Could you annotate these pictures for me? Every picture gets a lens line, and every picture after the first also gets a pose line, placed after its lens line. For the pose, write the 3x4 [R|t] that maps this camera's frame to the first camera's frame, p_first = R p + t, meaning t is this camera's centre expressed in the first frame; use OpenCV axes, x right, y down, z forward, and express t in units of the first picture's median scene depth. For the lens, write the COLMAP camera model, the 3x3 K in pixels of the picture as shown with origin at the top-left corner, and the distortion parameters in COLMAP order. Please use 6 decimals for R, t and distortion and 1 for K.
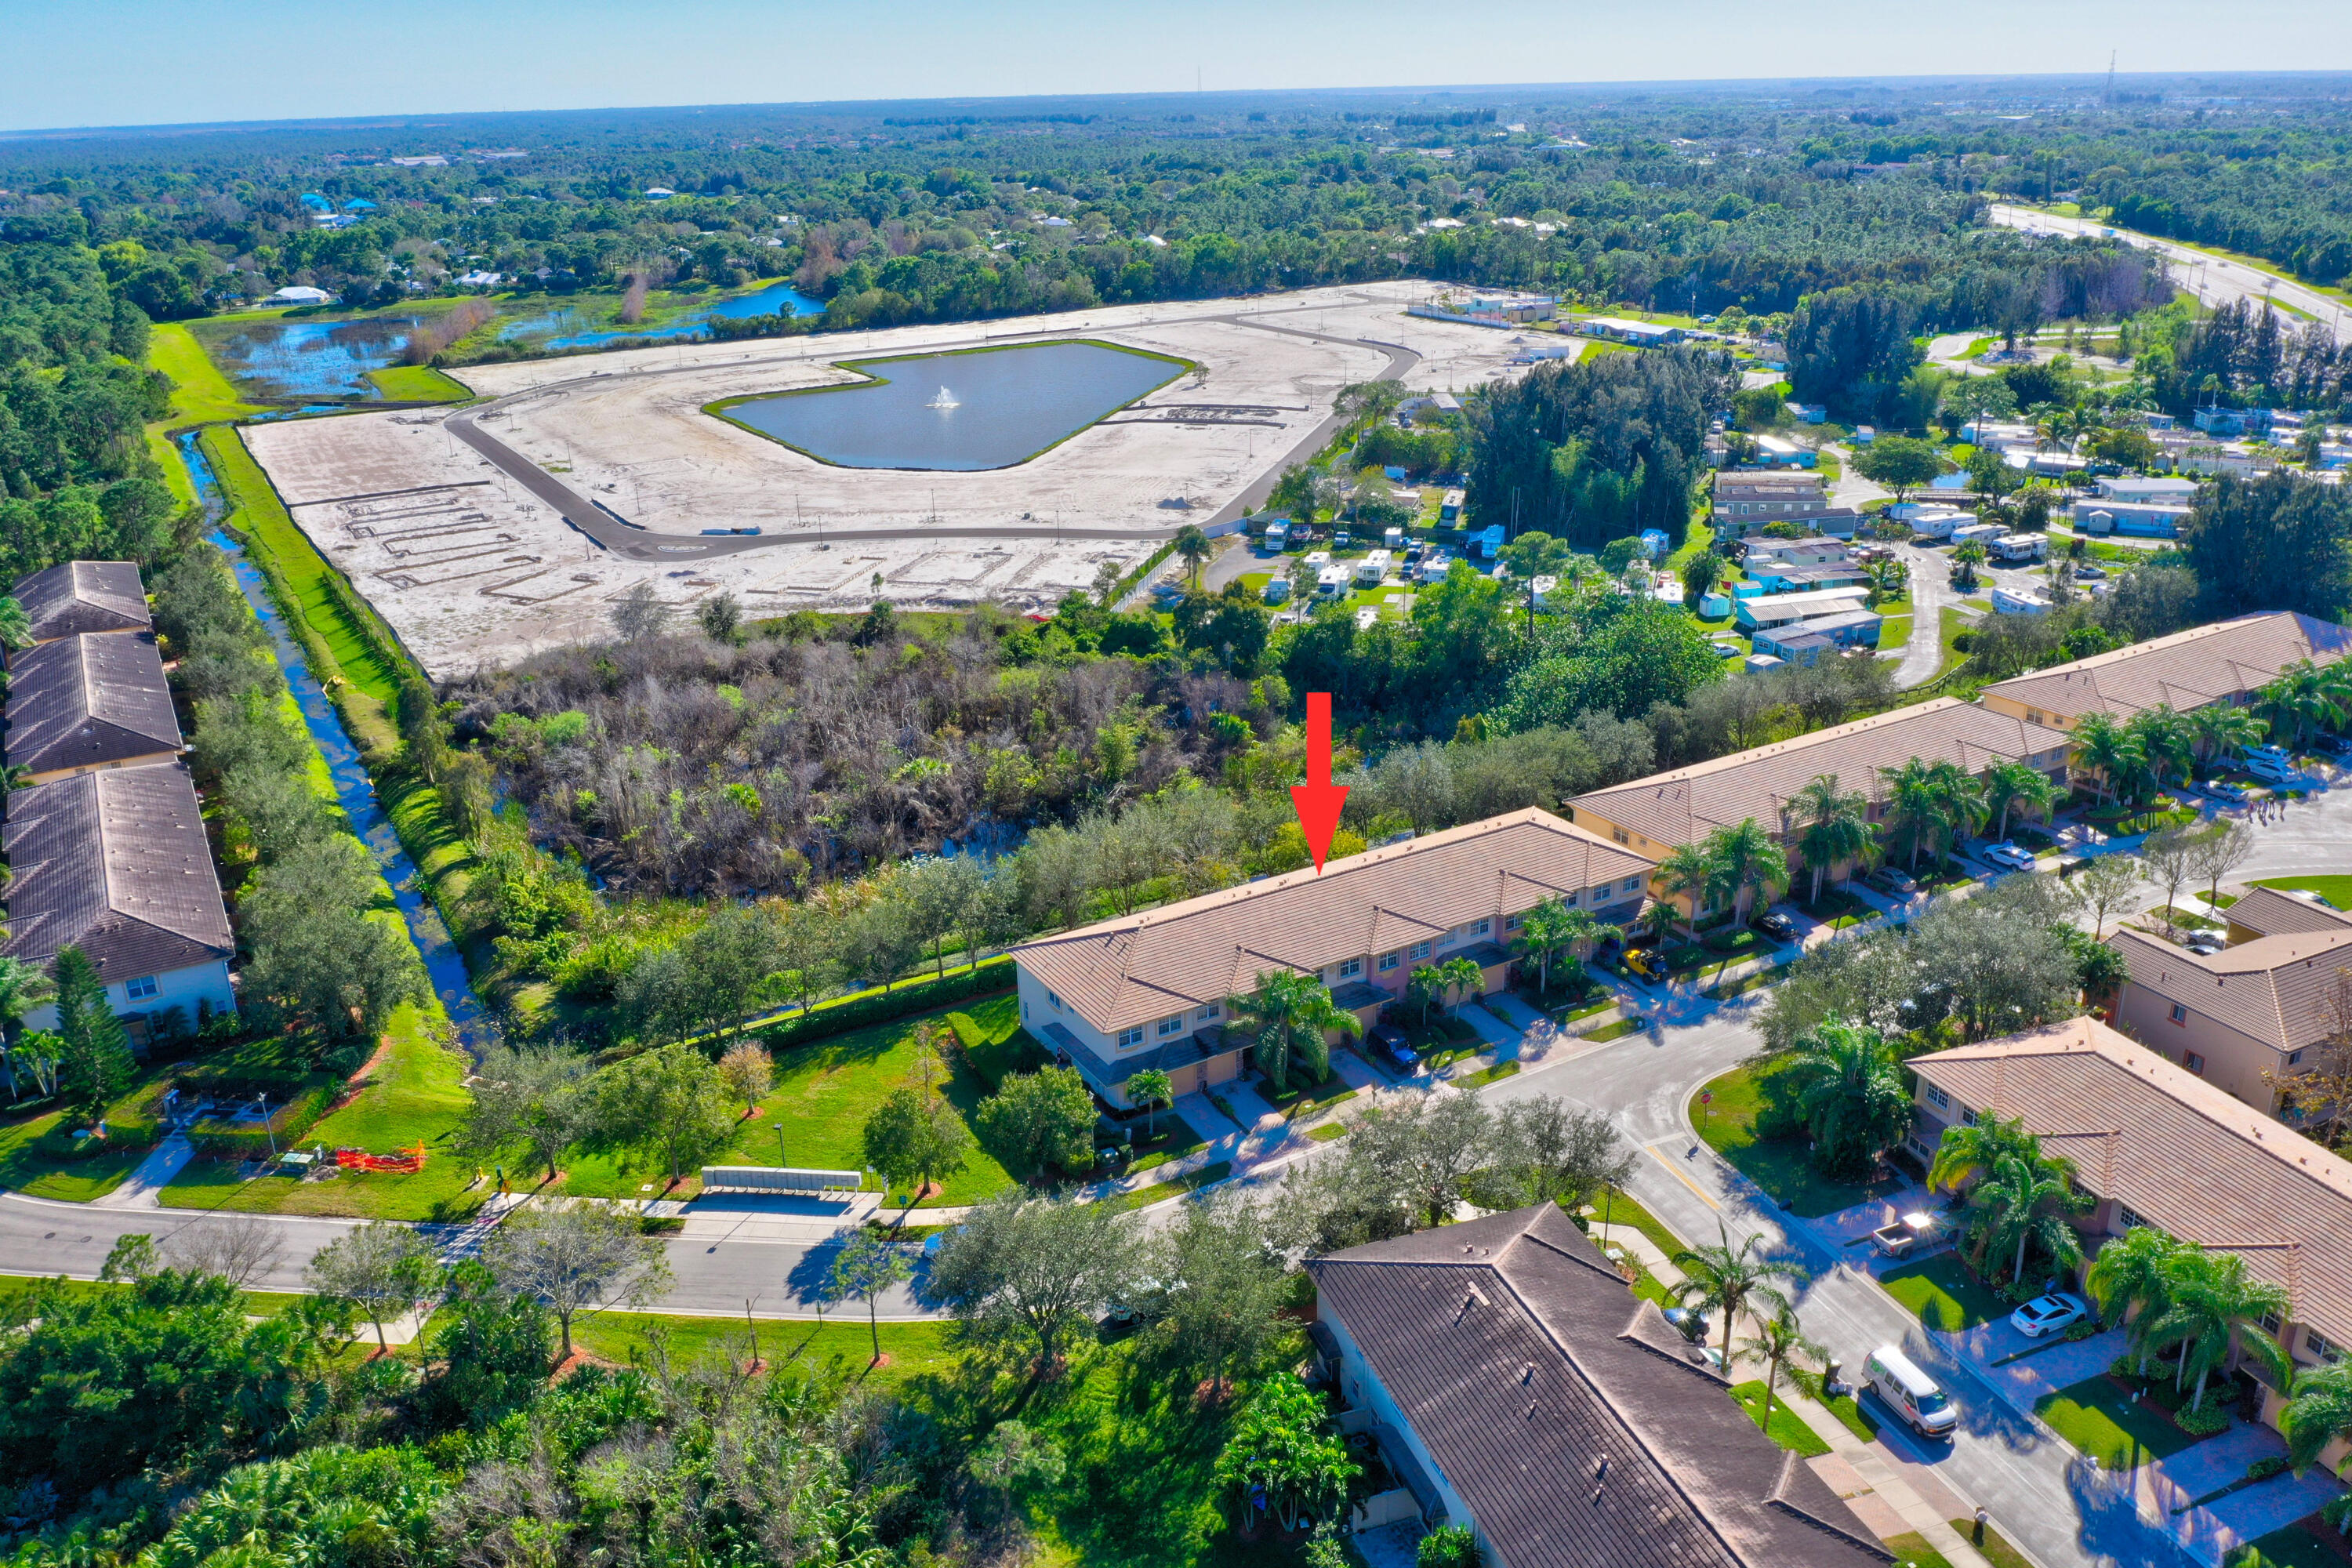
lens RADIAL K [[1838.6, 0, 1176.0], [0, 1838.6, 784.0], [0, 0, 1]] dist [-0.025808, -0.001941]
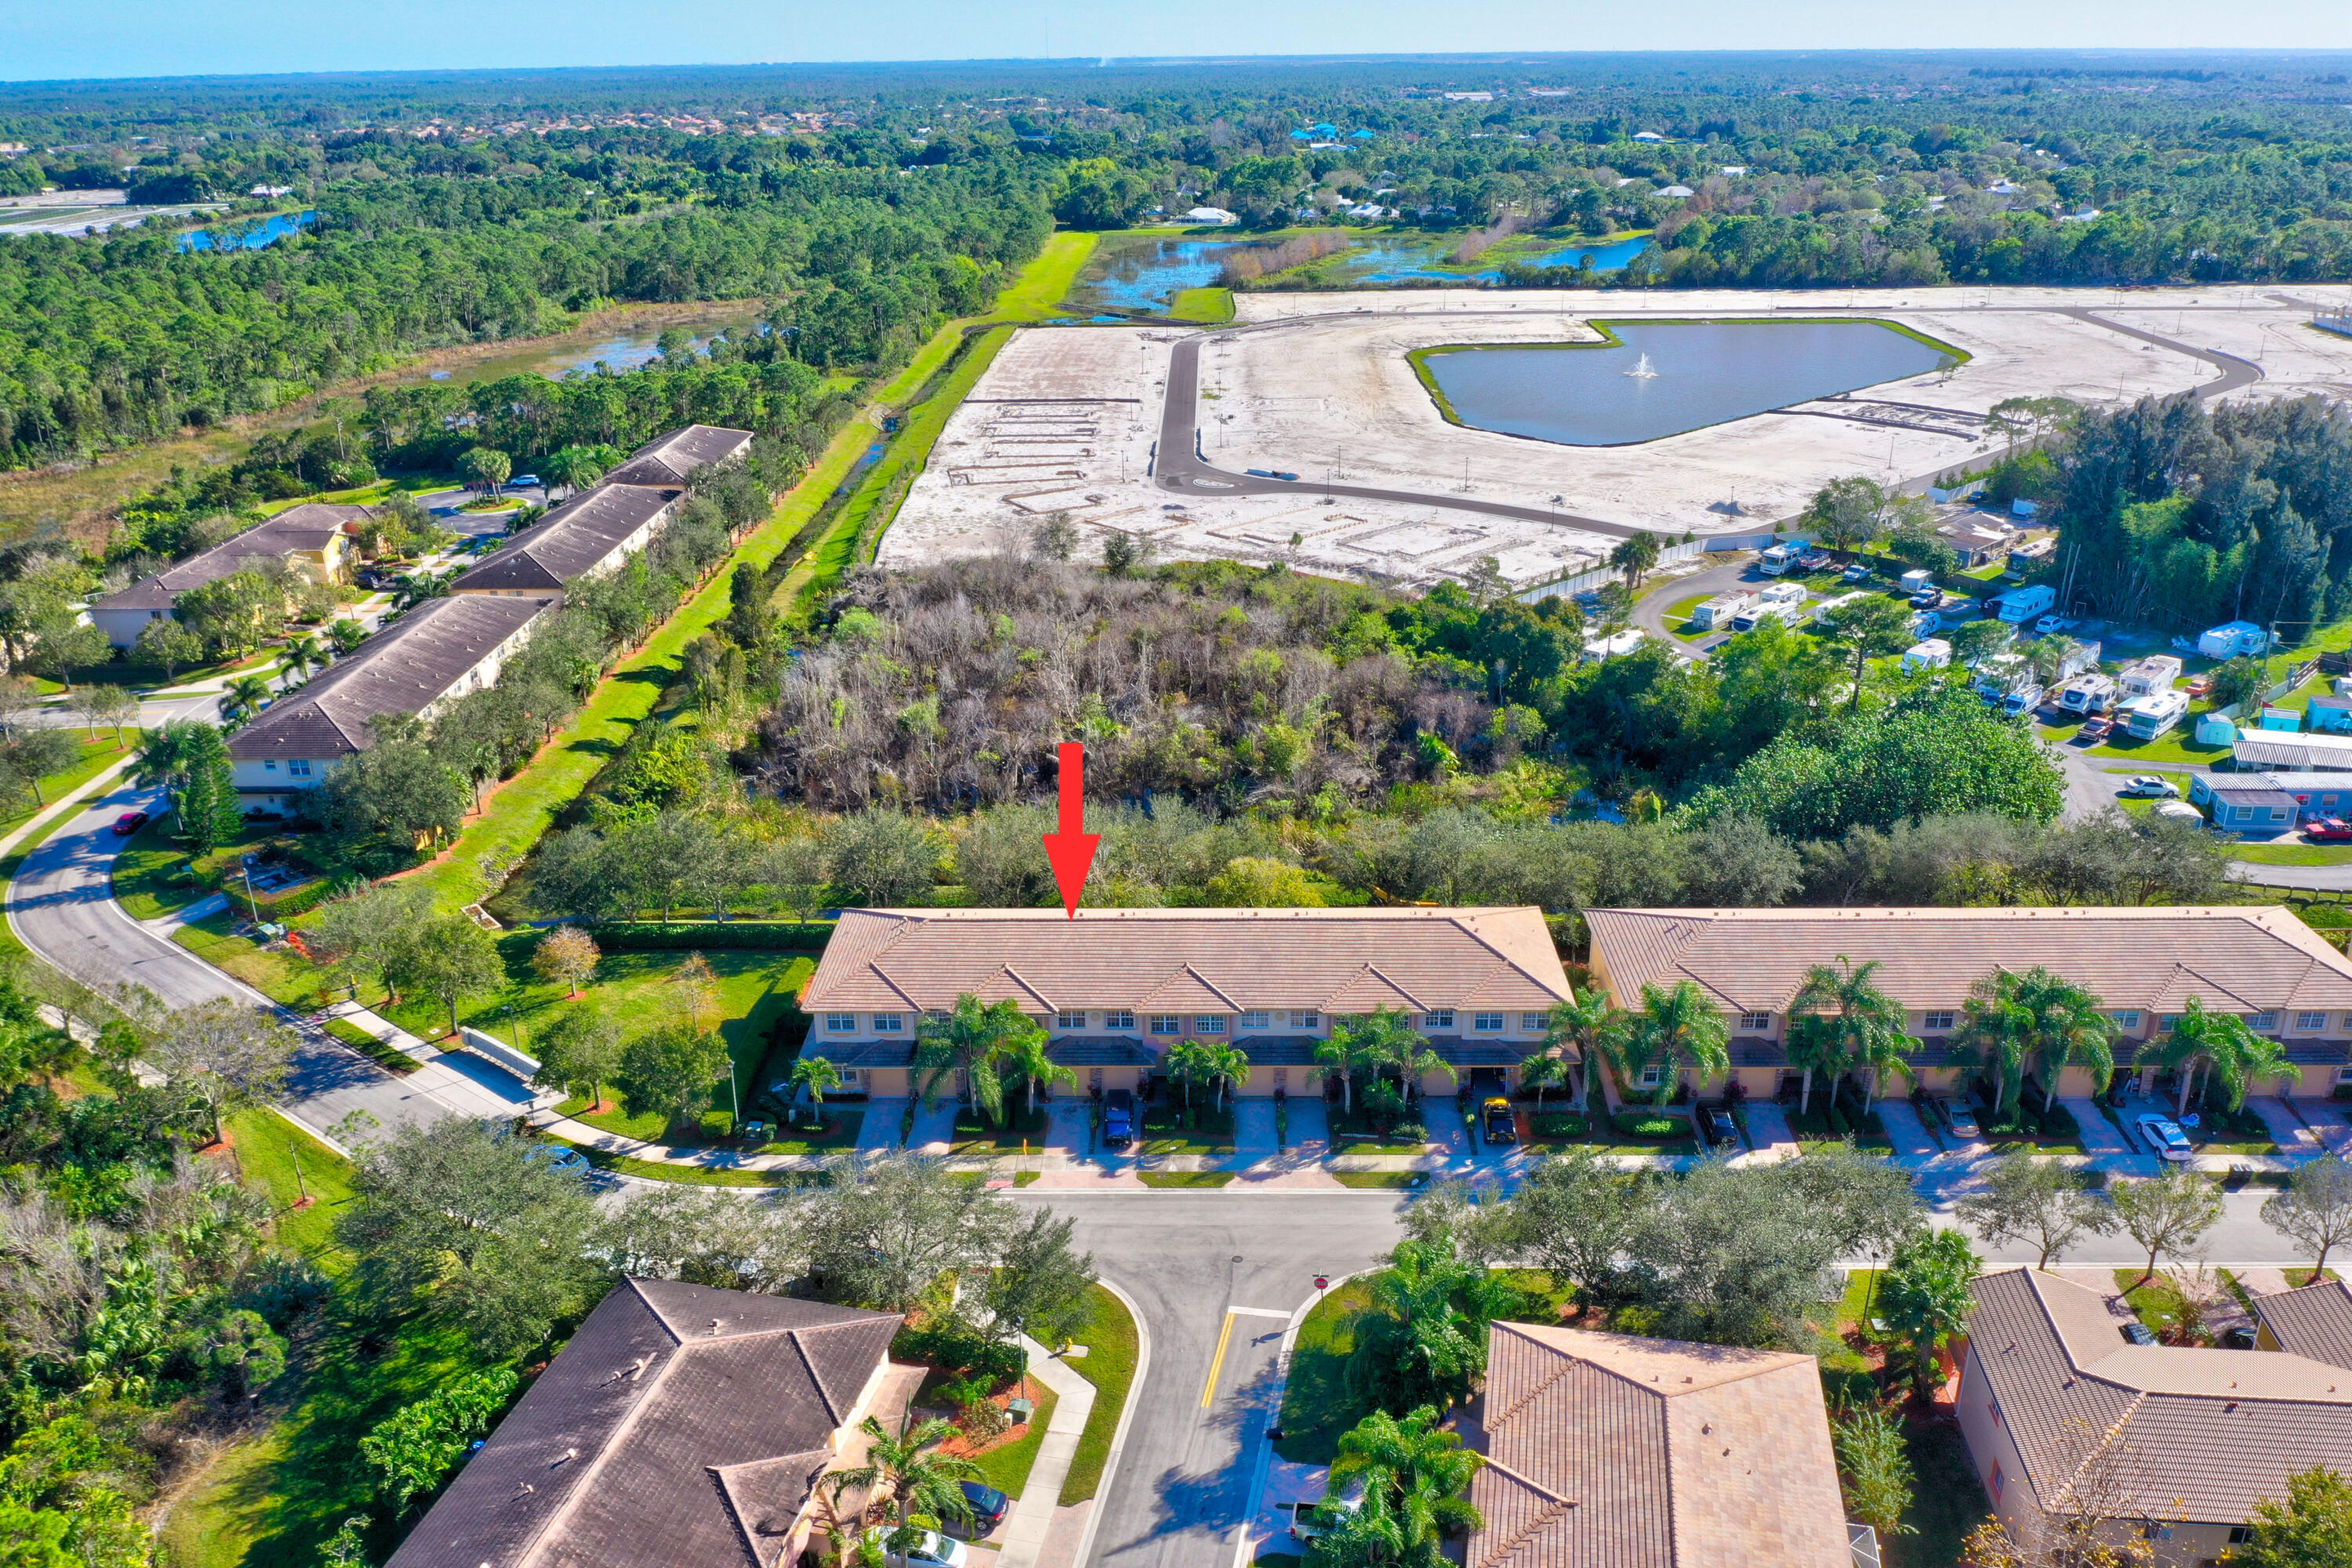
lens RADIAL K [[1844.9, 0, 1177.2], [0, 1844.9, 743.7], [0, 0, 1]] dist [-0.015651, -0.012988]
pose [[0.848508, 0.198689, -0.490465, 0.334353], [-0.195365, 0.978978, 0.058605, -0.057420], [0.491799, 0.046093, 0.869488, 0.133695]]
